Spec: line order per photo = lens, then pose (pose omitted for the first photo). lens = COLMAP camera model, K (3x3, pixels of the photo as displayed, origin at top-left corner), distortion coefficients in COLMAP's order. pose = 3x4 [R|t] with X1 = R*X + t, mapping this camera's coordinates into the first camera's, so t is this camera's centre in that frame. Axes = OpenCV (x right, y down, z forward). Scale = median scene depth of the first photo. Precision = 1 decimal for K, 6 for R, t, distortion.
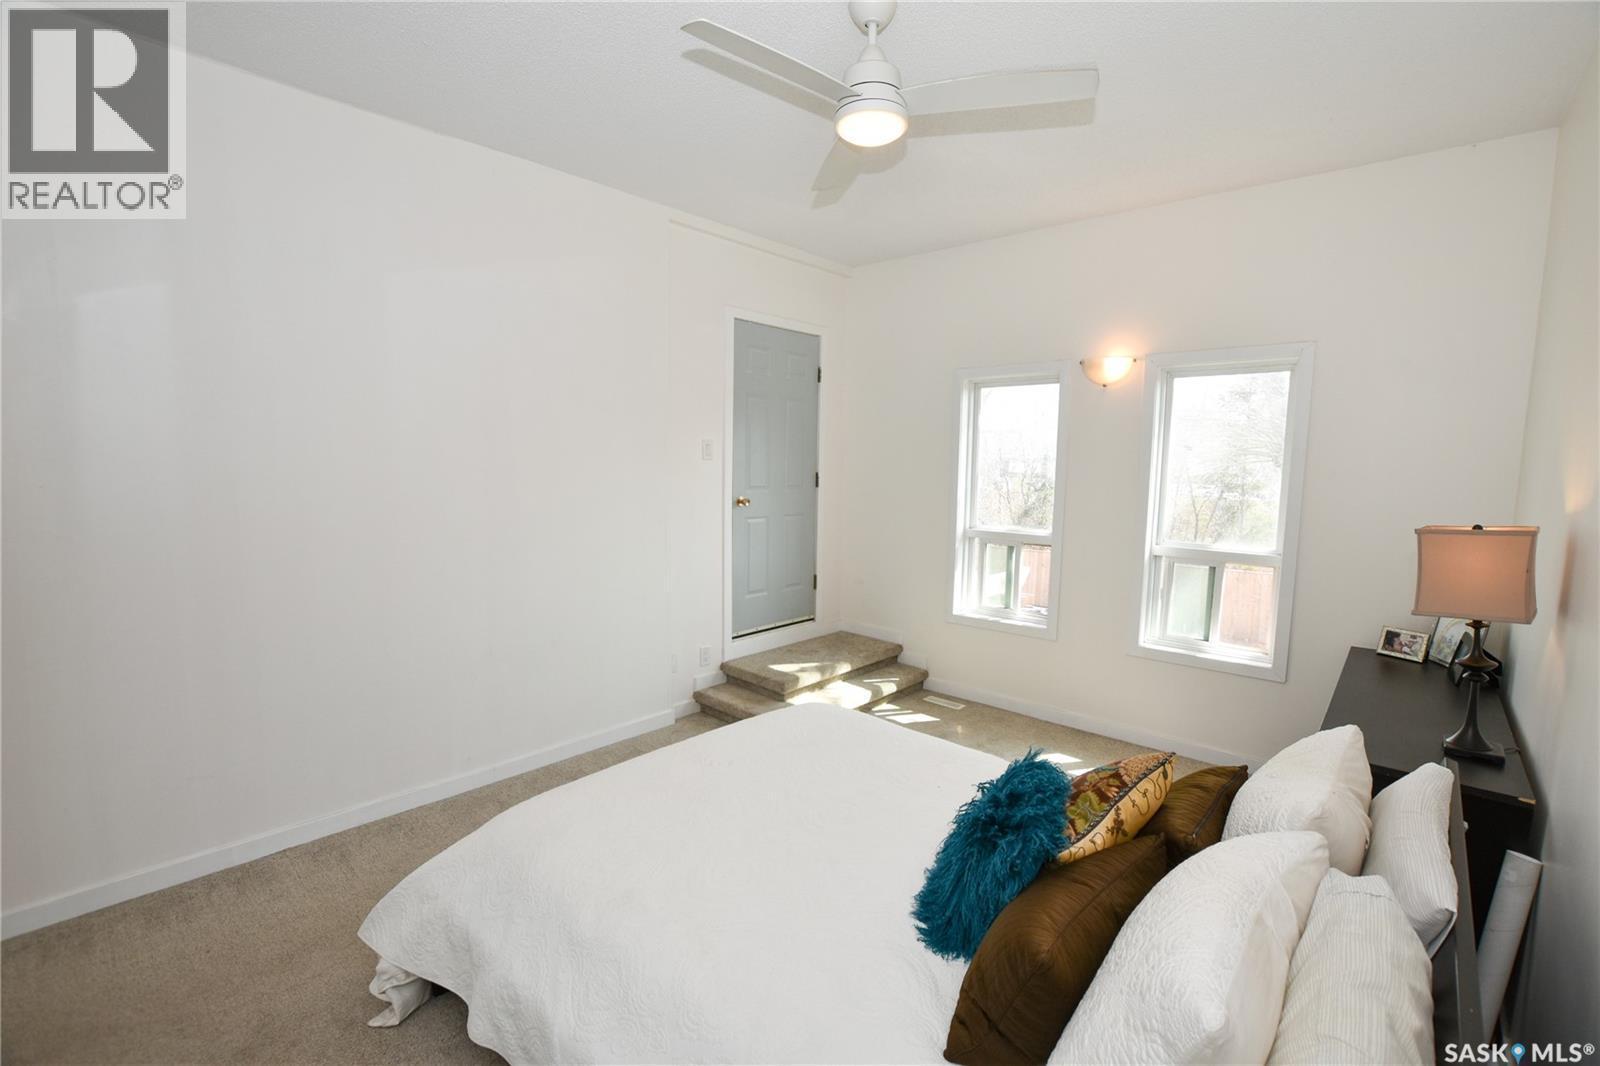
lens RADIAL K [[709.8, 0, 803.9], [0, 709.8, 539.4], [0, 0, 1]] dist [-0.022385, -0.000024]
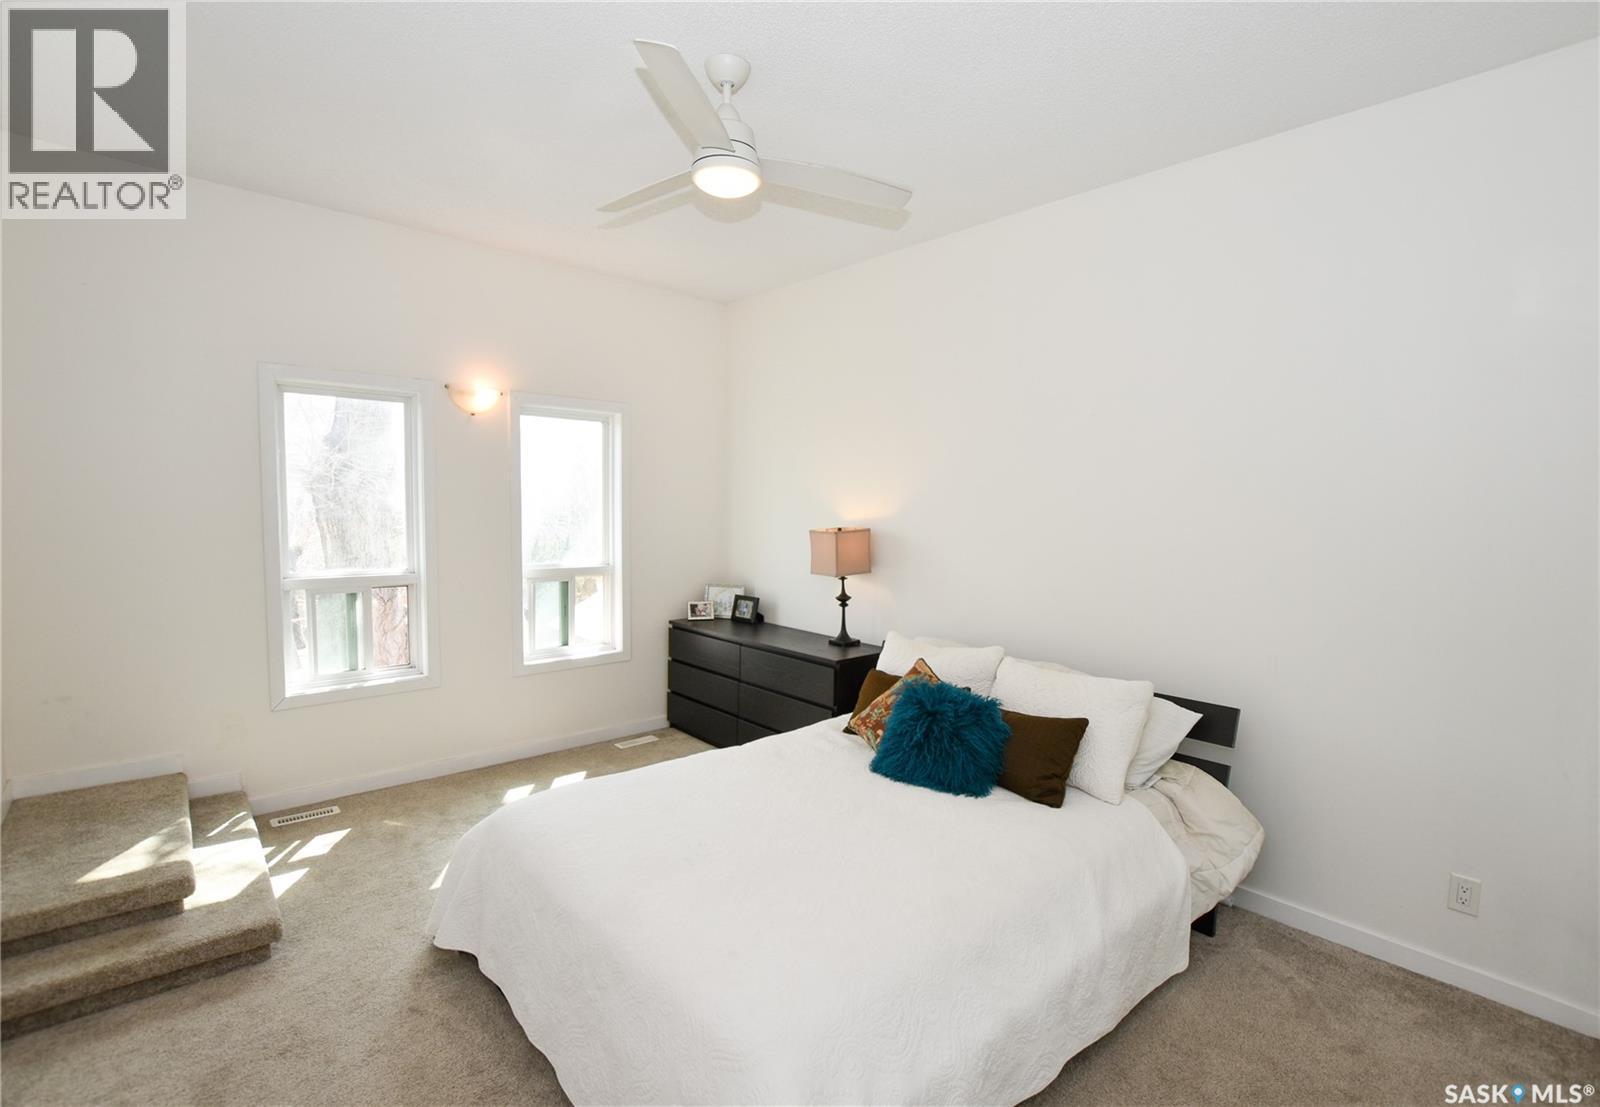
lens RADIAL K [[745.8, 0, 800.0], [0, 745.8, 553.5], [0, 0, 1]] dist [0.000150, -0.000118]
pose [[0.119415, -0.080612, 0.989566, -0.537423], [0.095107, 0.993044, 0.069418, -0.050302], [-0.988279, 0.085825, 0.126251, 0.411308]]
